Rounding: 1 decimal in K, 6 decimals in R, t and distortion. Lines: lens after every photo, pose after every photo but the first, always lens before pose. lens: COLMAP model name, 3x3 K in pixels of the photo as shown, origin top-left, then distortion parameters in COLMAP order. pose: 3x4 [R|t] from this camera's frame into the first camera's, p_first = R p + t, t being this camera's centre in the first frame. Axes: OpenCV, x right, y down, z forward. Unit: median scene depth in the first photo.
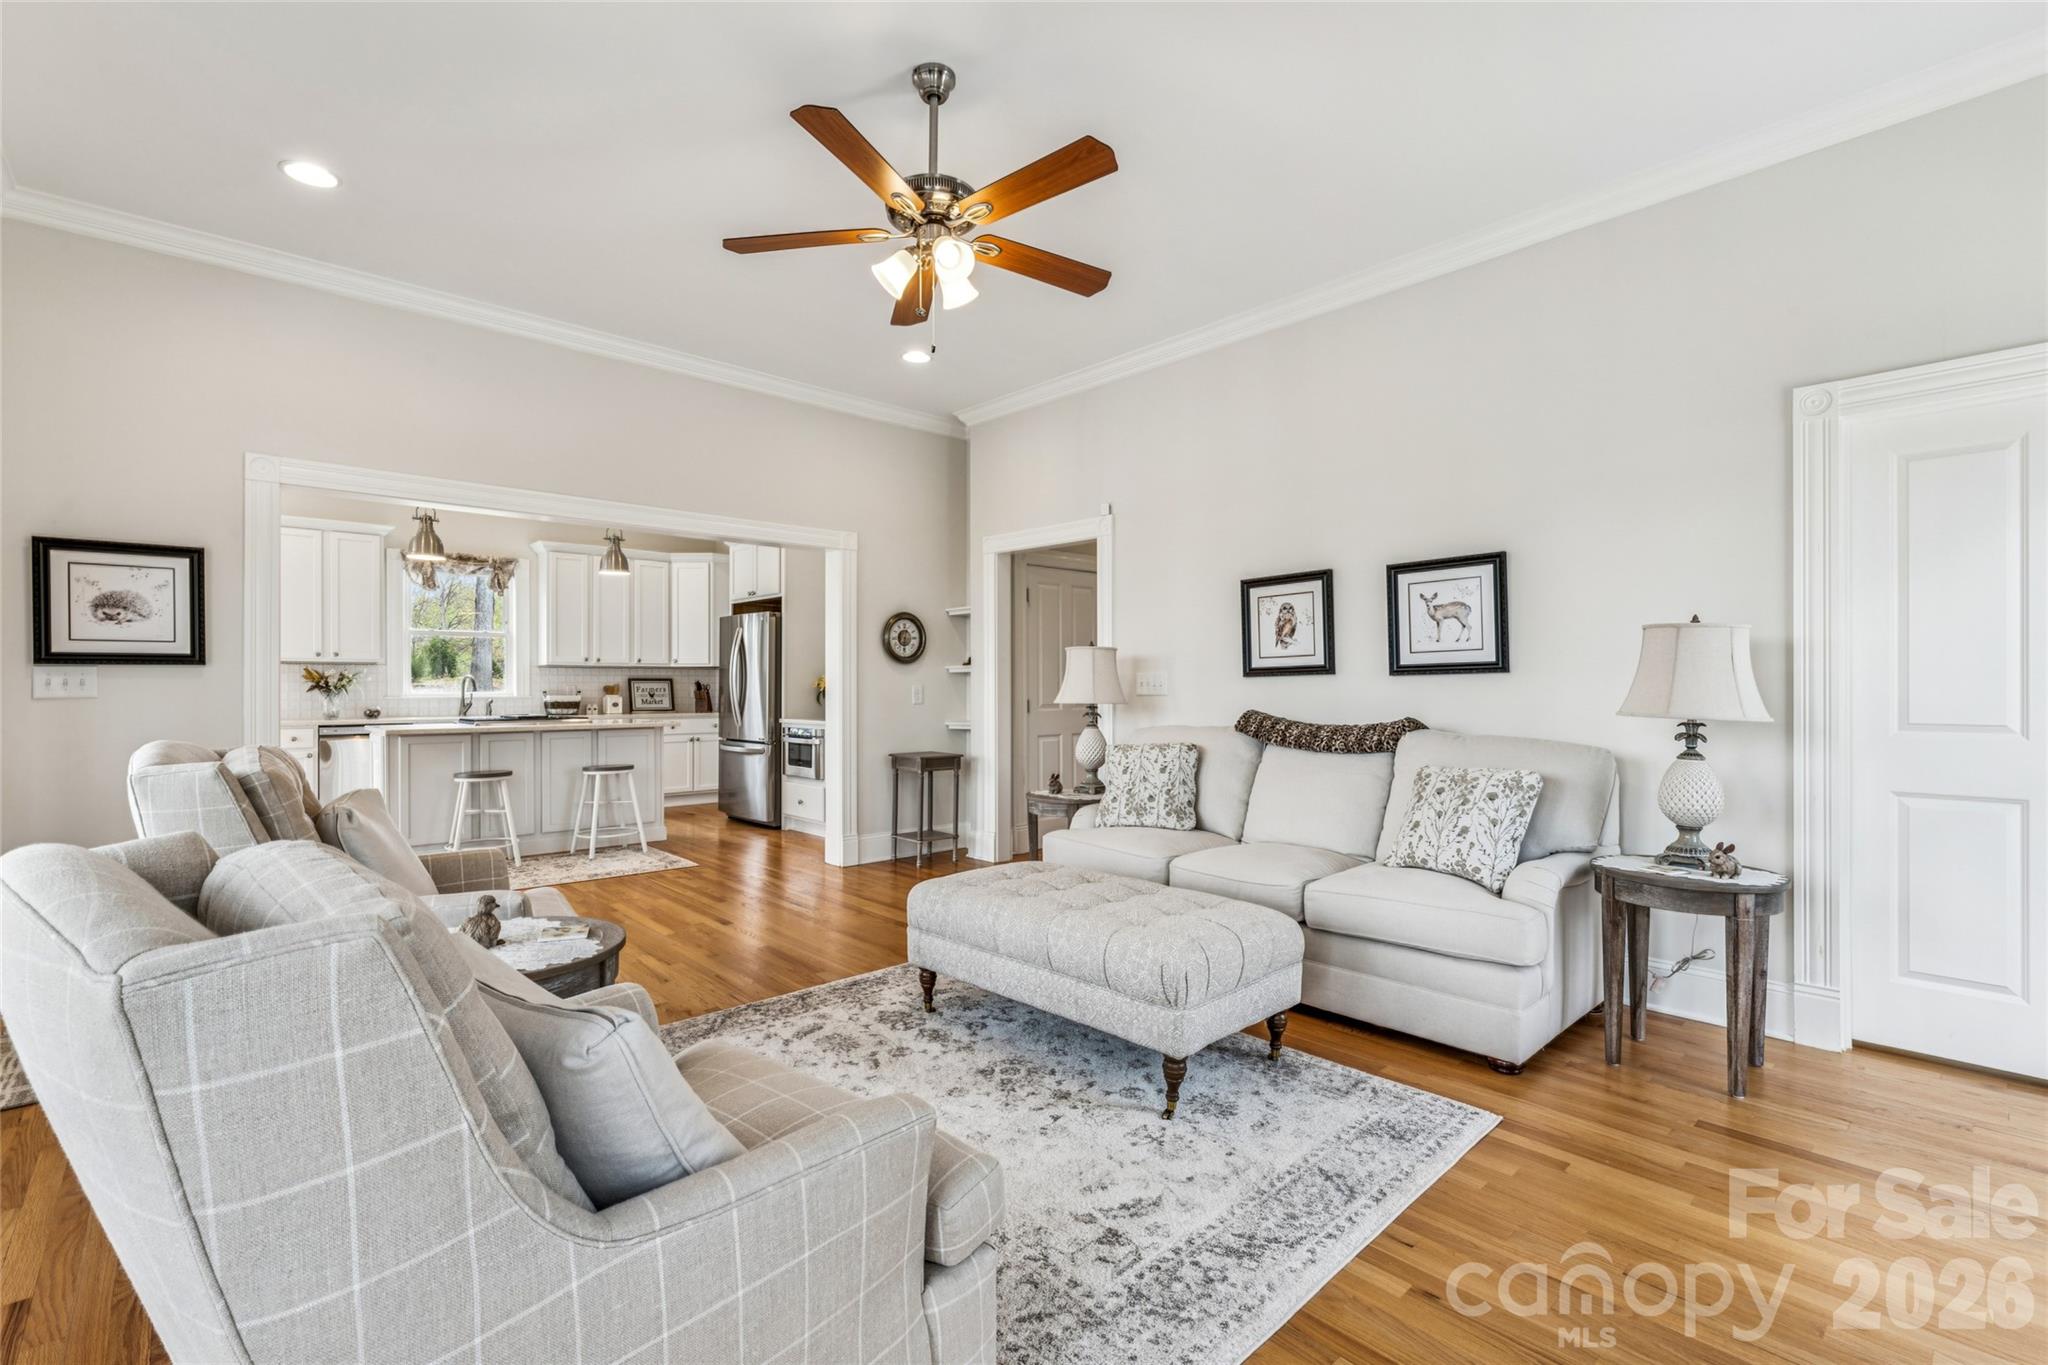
lens RADIAL K [[914.3, 0, 1021.3], [0, 914.3, 688.0], [0, 0, 1]] dist [0.001590, 0.000227]
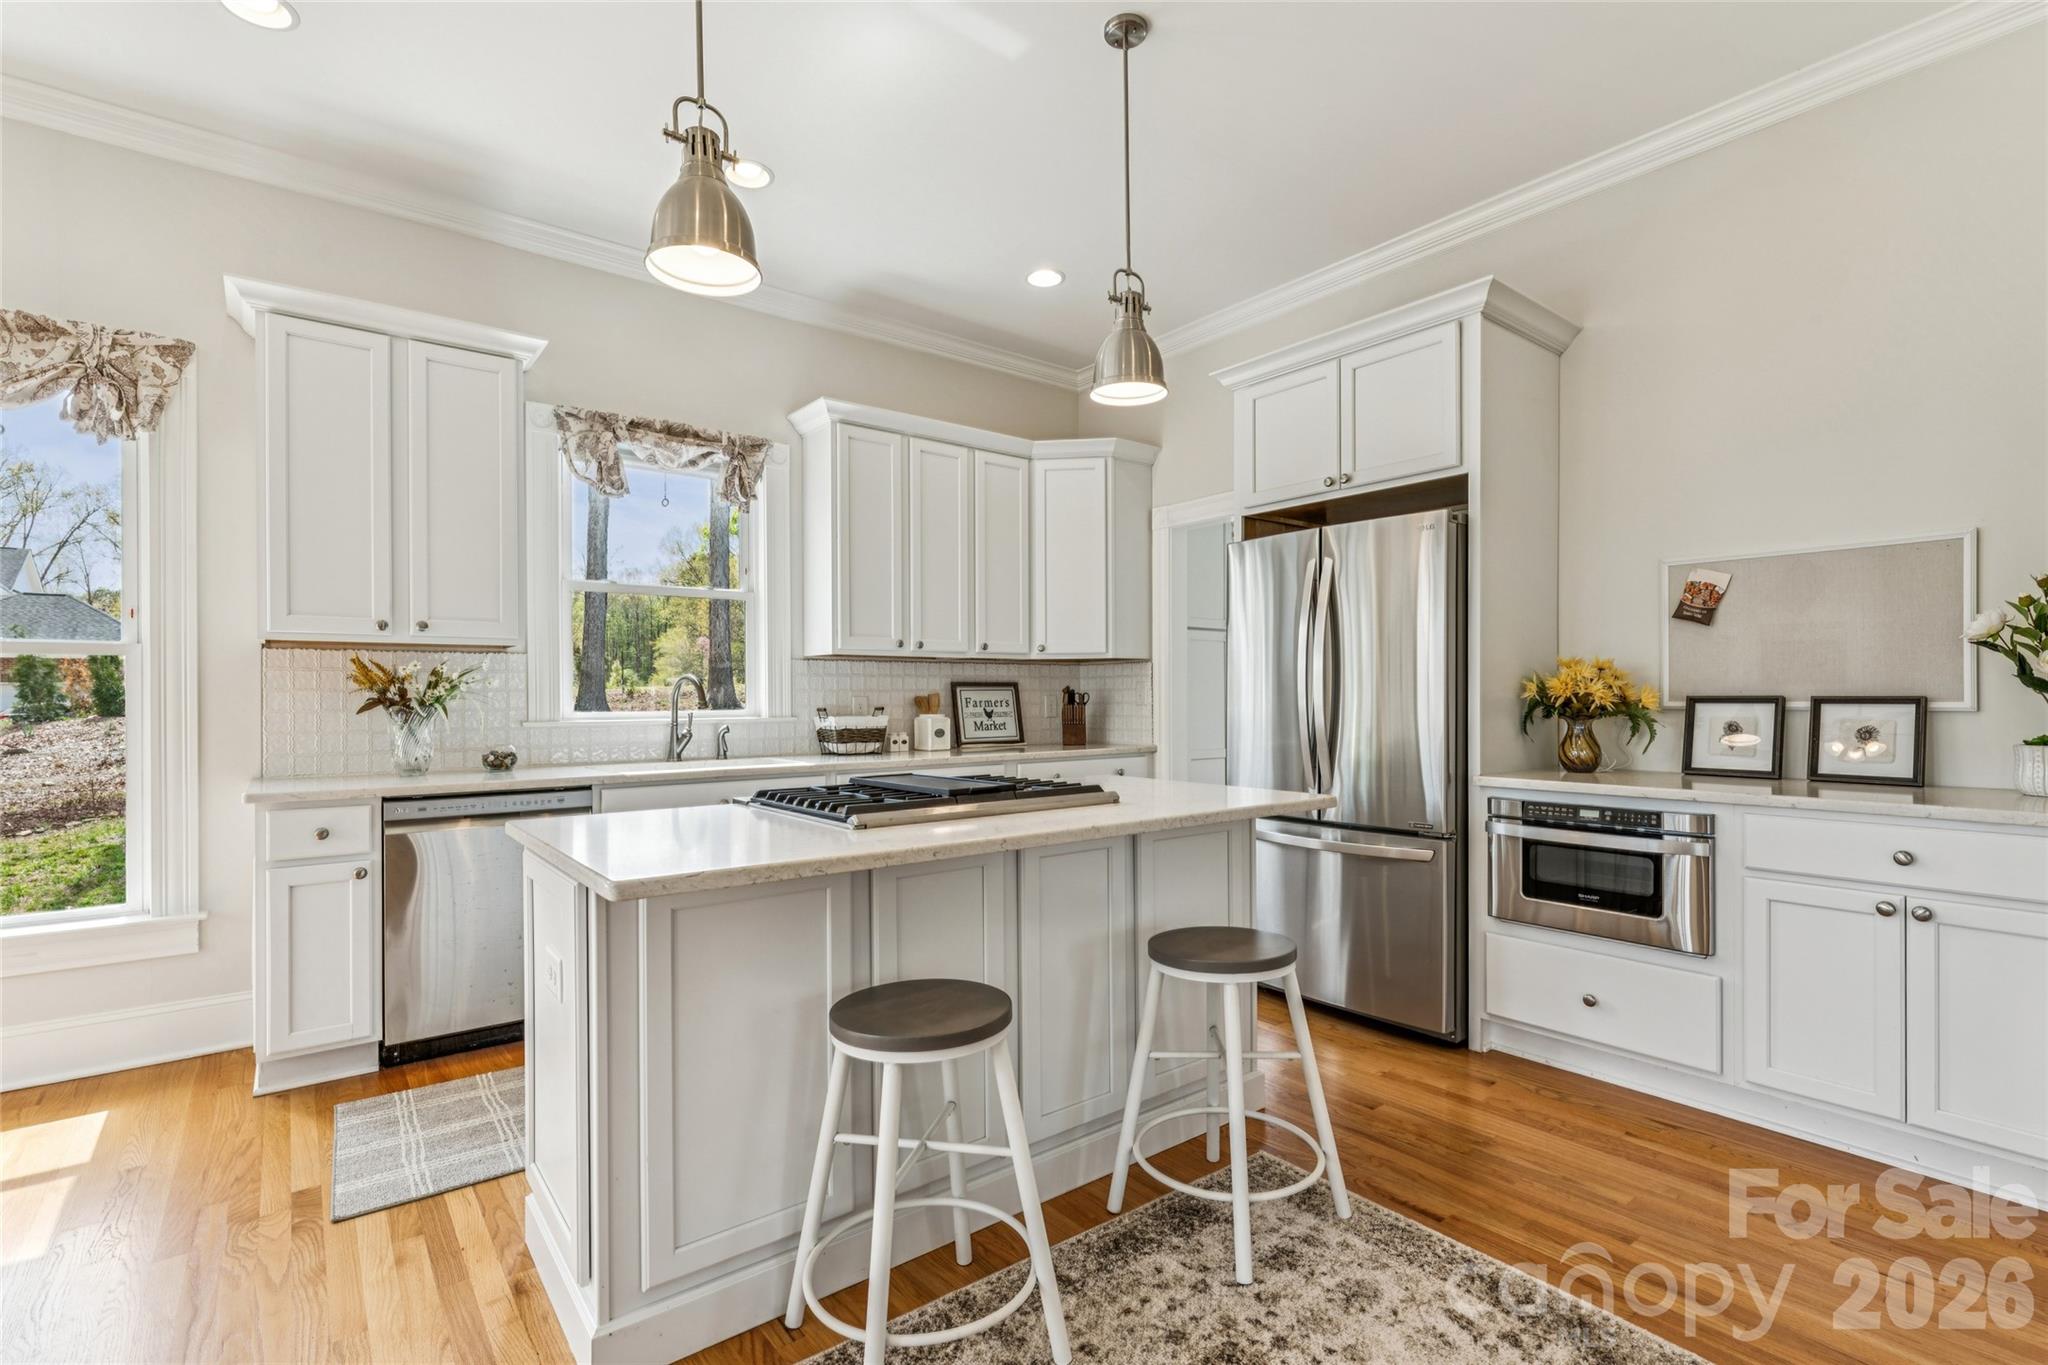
lens RADIAL K [[935.6, 0, 1023.5], [0, 935.6, 695.7], [0, 0, 1]] dist [0.000313, -0.000352]
pose [[0.997029, -0.005229, -0.076850, -0.387510], [0.005079, 0.999985, -0.002159, -0.001436], [0.076860, 0.001762, 0.997040, 0.521140]]
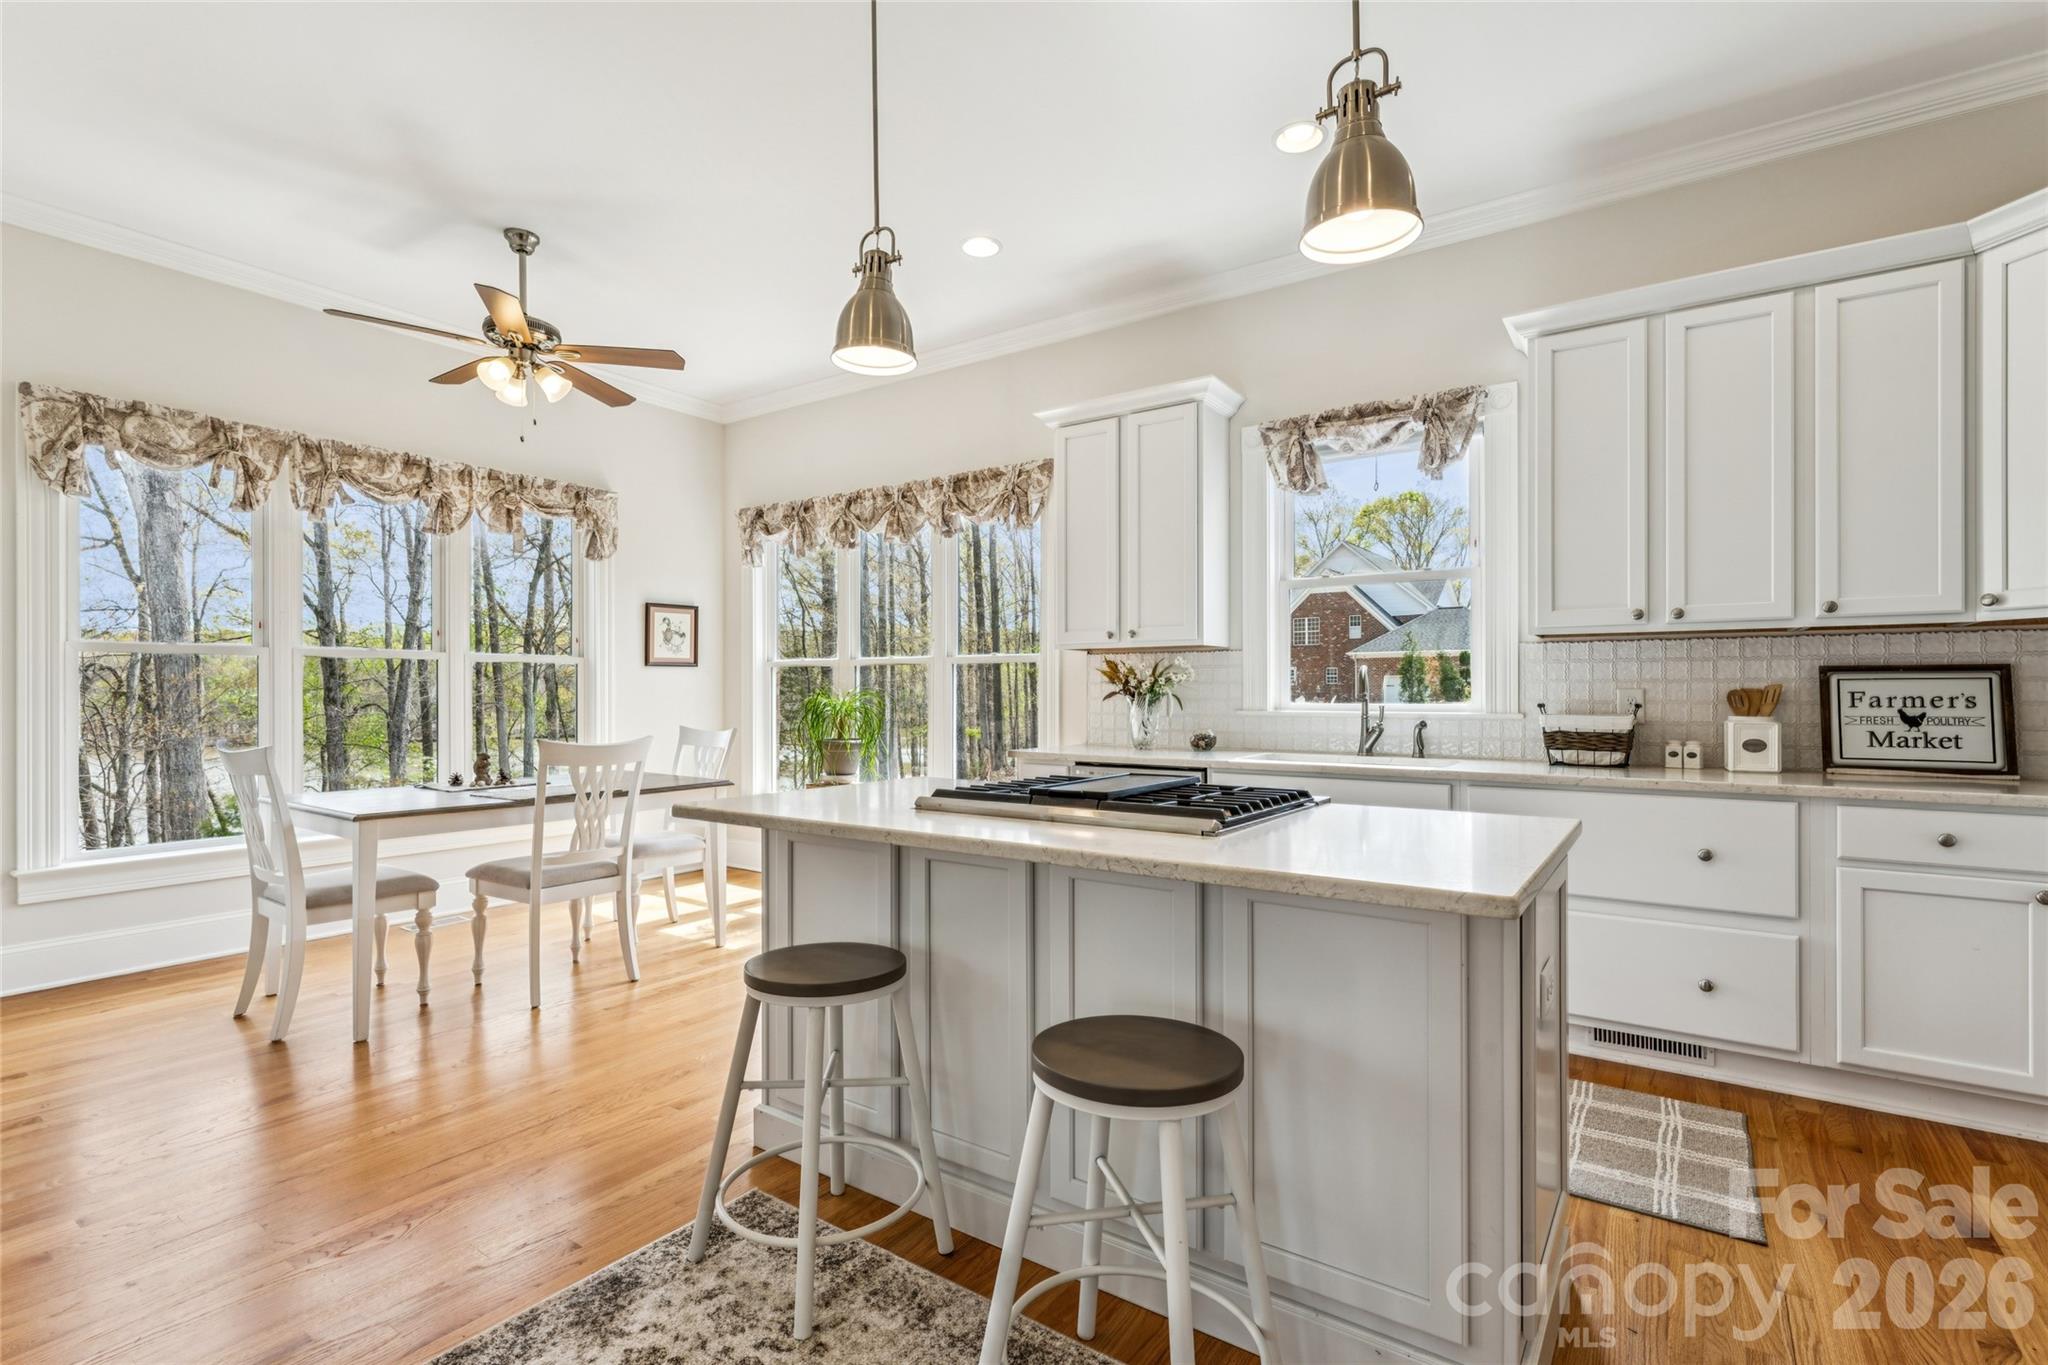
lens RADIAL K [[956.5, 0, 1026.4], [0, 956.5, 690.6], [0, 0, 1]] dist [0.002581, 0.000950]
pose [[0.223872, 0.002410, -0.974616, -0.176092], [0.002215, 0.999993, 0.002982, -0.003721], [0.974616, -0.002826, 0.223865, 0.719813]]
